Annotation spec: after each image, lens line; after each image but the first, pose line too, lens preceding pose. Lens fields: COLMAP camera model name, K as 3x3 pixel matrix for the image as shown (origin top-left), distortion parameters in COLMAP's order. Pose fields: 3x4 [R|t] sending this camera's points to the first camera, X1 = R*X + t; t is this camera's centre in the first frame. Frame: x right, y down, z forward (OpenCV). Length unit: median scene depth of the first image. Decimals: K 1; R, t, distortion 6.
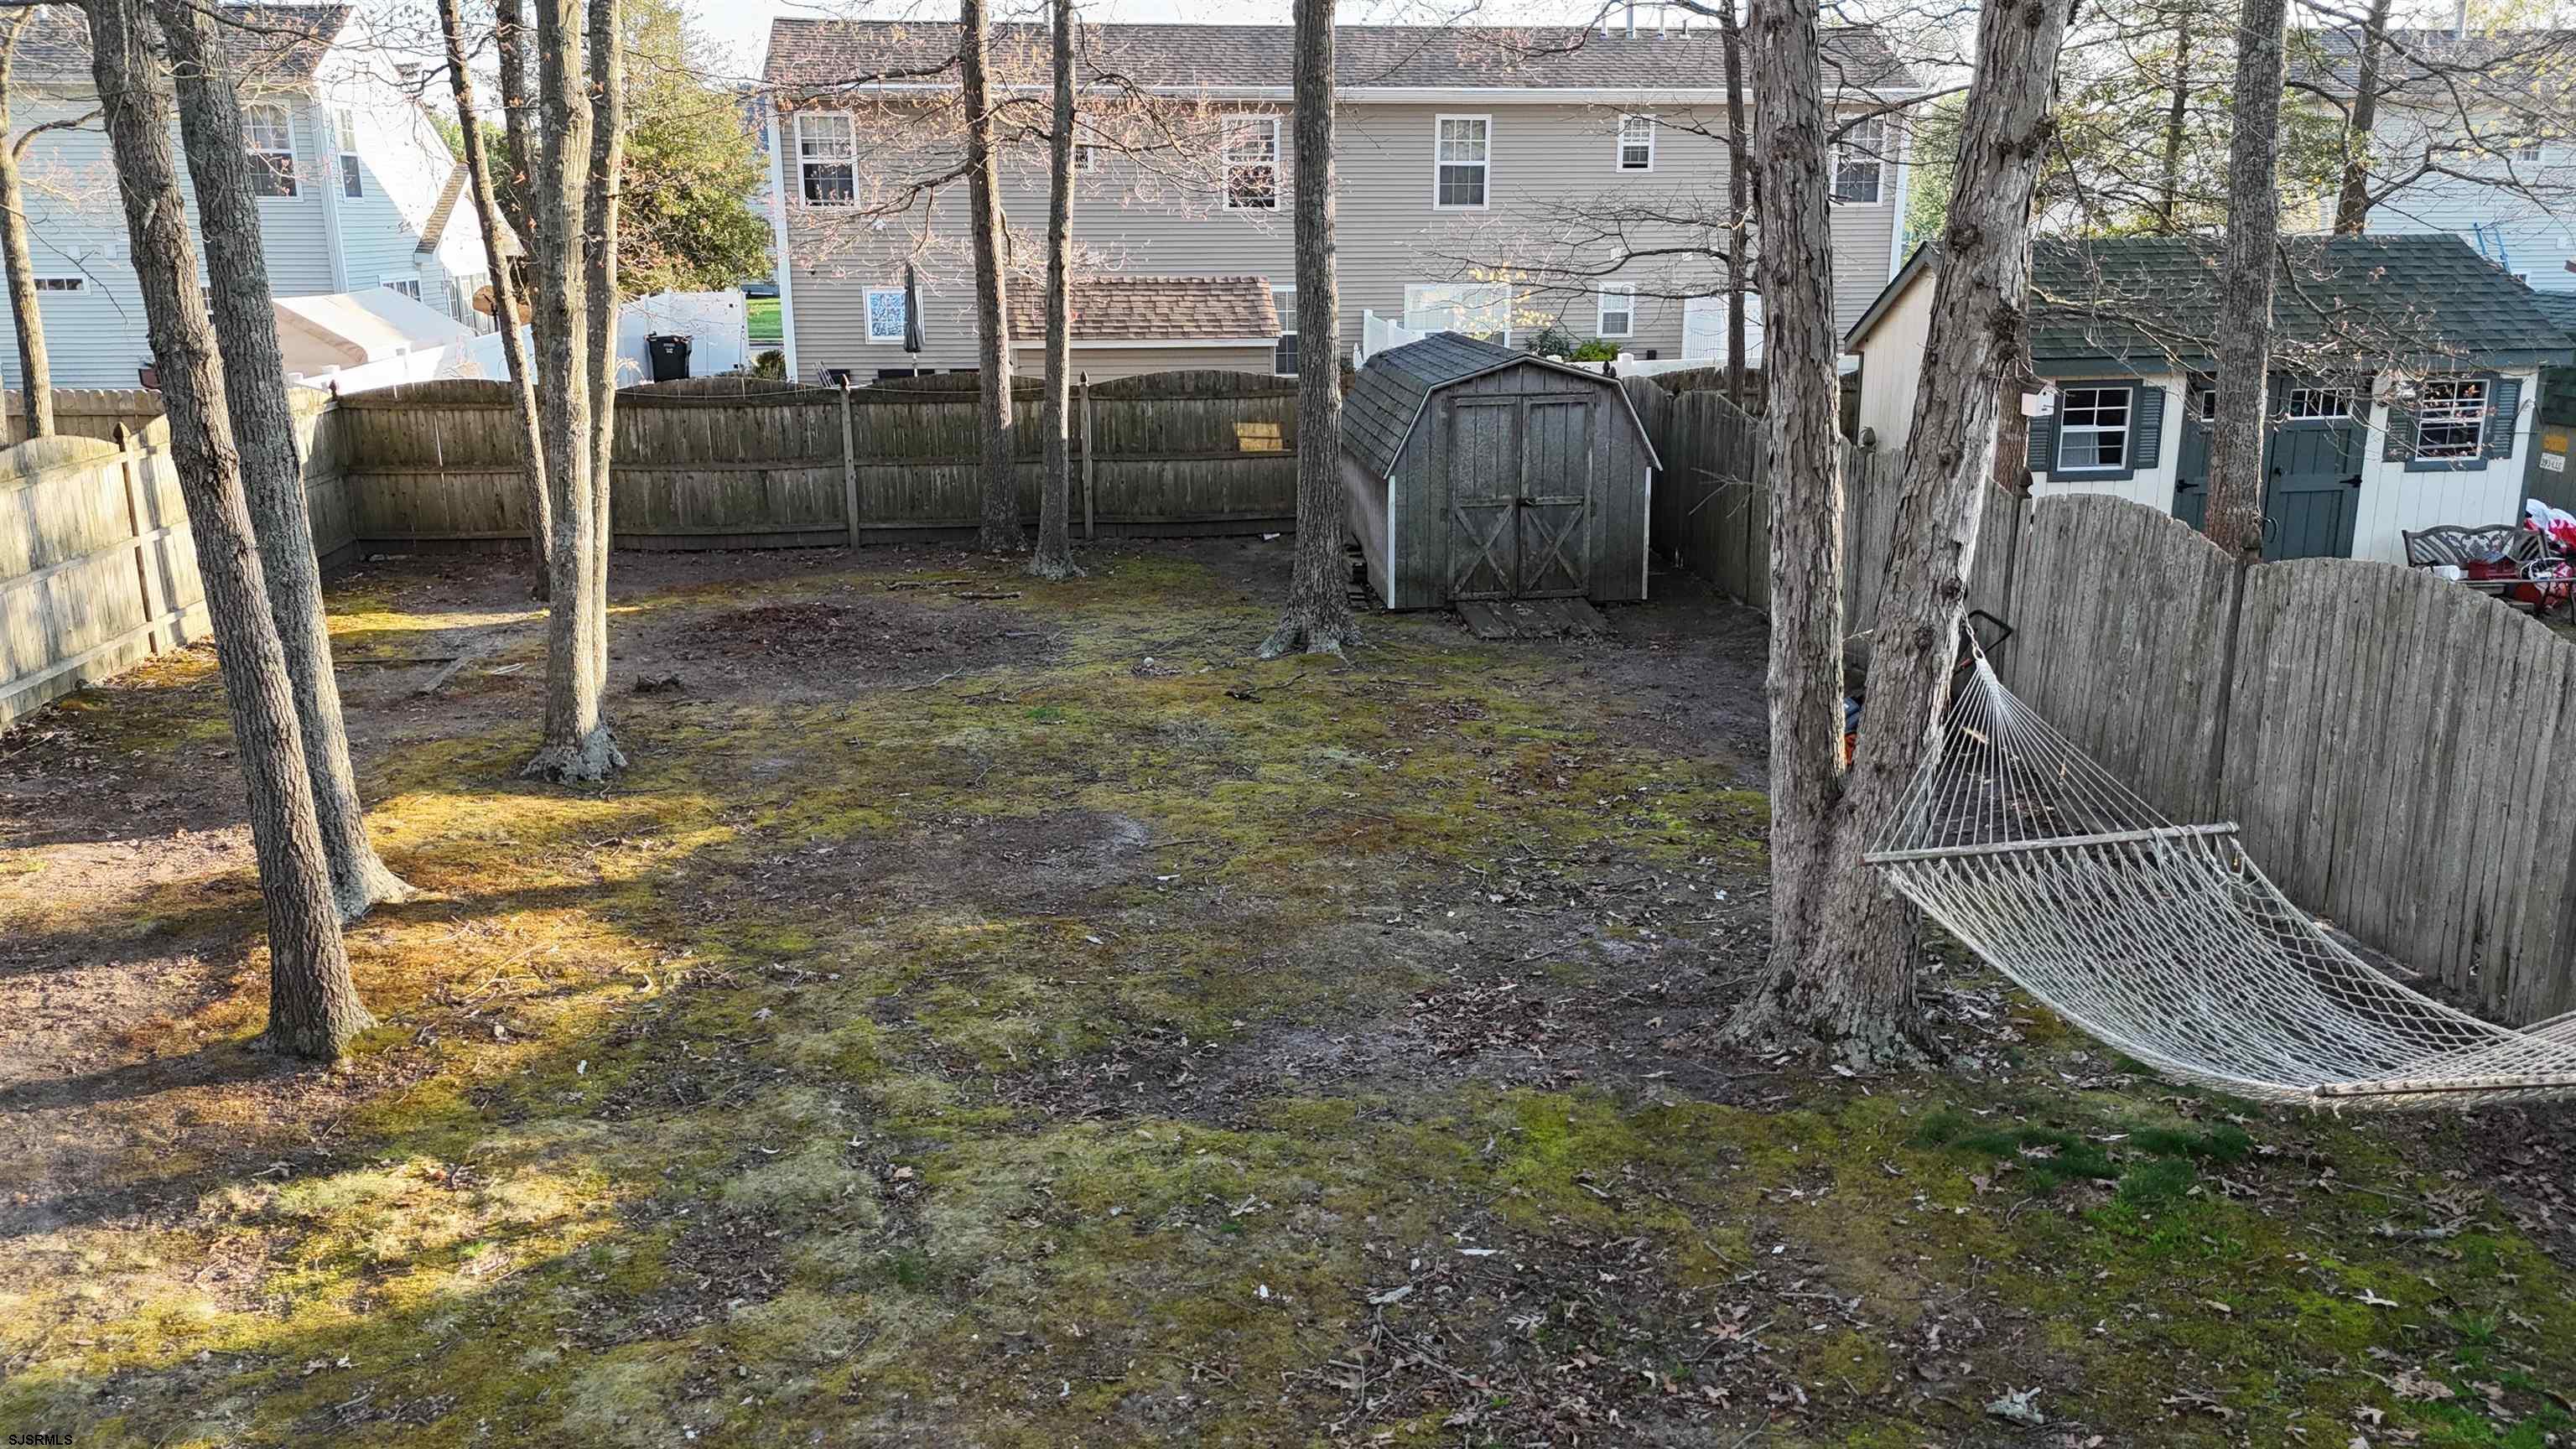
lens RADIAL K [[1852.7, 0, 1291.2], [0, 1852.7, 711.9], [0, 0, 1]] dist [0.075406, -0.092835]
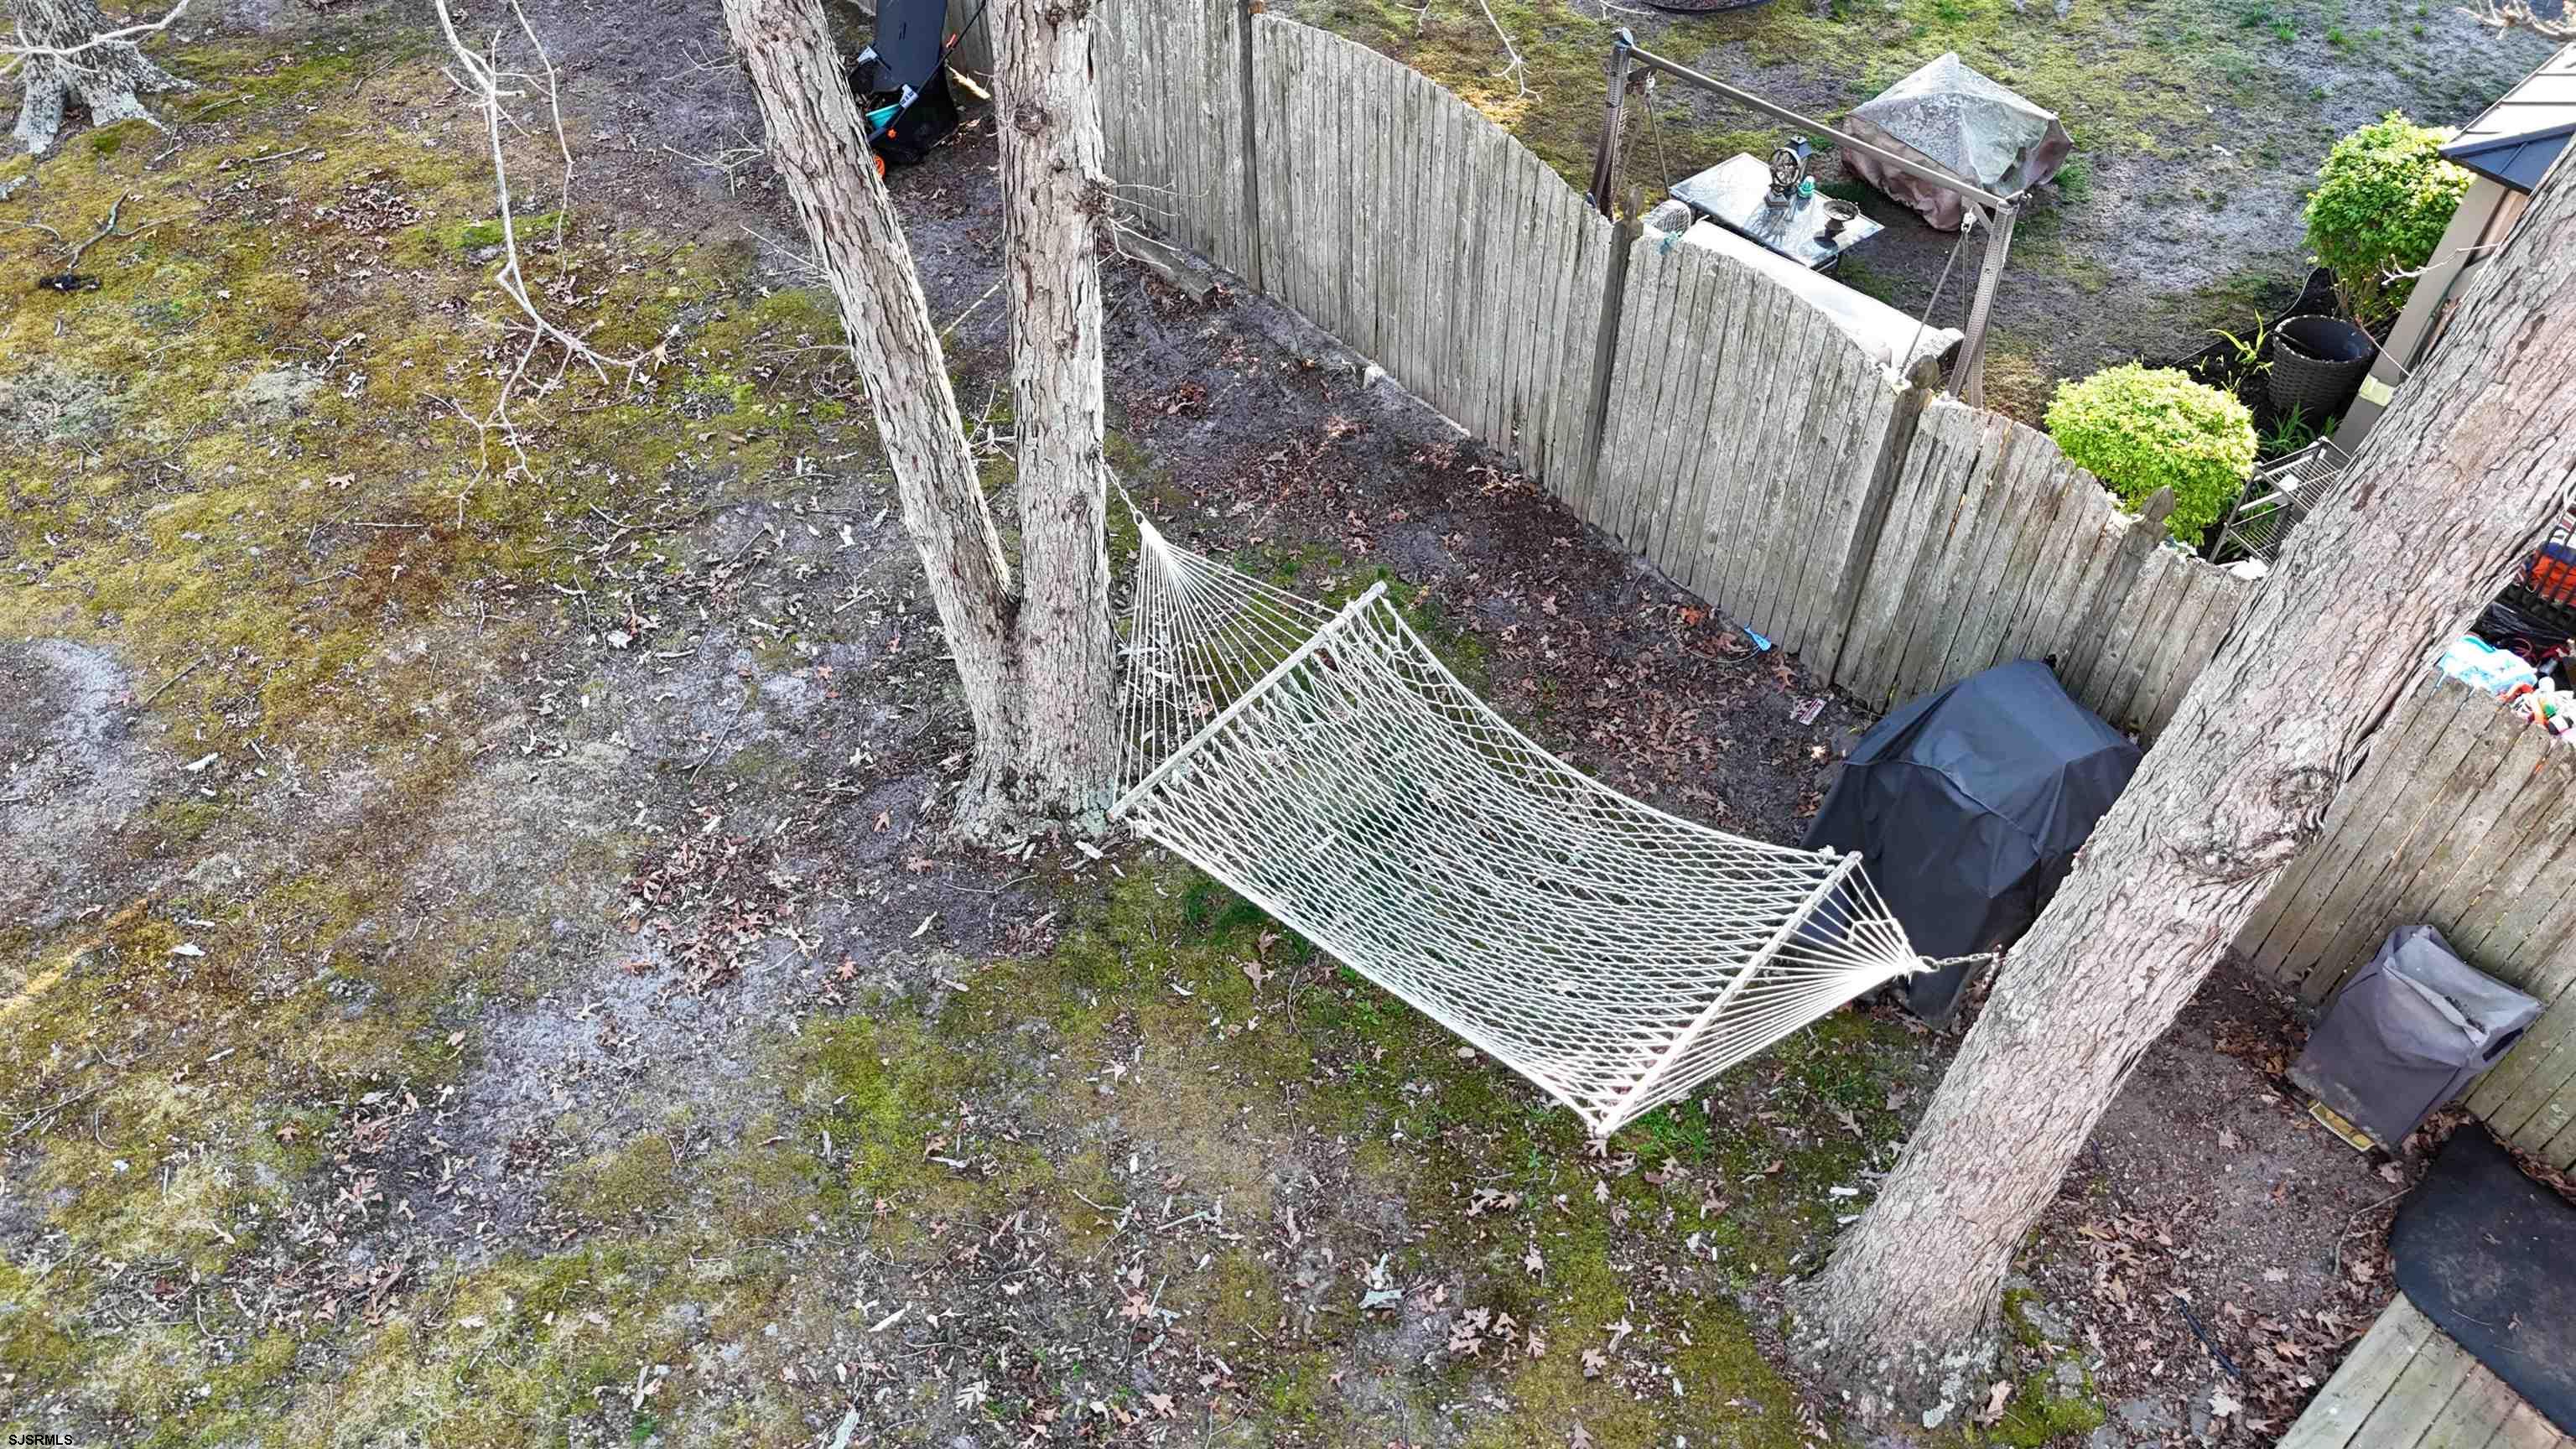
lens RADIAL K [[1852.7, 0, 1291.2], [0, 1852.7, 711.9], [0, 0, 1]] dist [0.075406, -0.092835]
pose [[0.819734, -0.437996, 0.369046, 0.036460], [0.152086, 0.787676, 0.597023, -0.434108], [-0.552183, -0.433274, 0.712298, 0.214697]]
